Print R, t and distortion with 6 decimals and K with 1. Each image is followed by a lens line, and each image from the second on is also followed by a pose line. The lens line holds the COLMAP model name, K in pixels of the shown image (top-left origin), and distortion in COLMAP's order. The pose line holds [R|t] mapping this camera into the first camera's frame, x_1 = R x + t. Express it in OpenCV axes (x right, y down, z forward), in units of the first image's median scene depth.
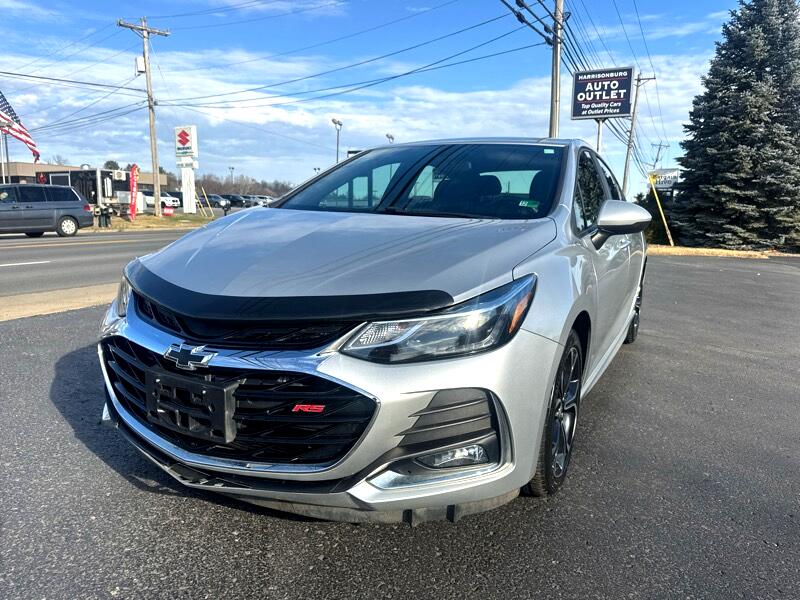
lens RADIAL K [[568.4, 0, 401.0], [0, 568.4, 301.3], [0, 0, 1]] dist [-0.002106, 0.000243]
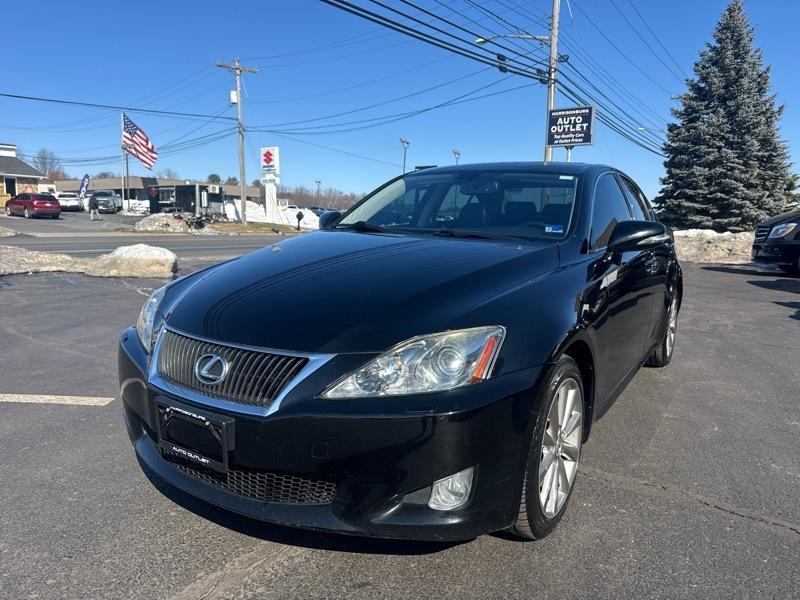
lens RADIAL K [[565.8, 0, 400.6], [0, 565.8, 301.3], [0, 0, 1]] dist [0.029468, -0.041460]
pose [[0.988671, 0.029615, -0.147150, 0.159956], [-0.032628, 0.999304, -0.018103, 0.047792], [0.146512, 0.022700, 0.988948, -0.252106]]
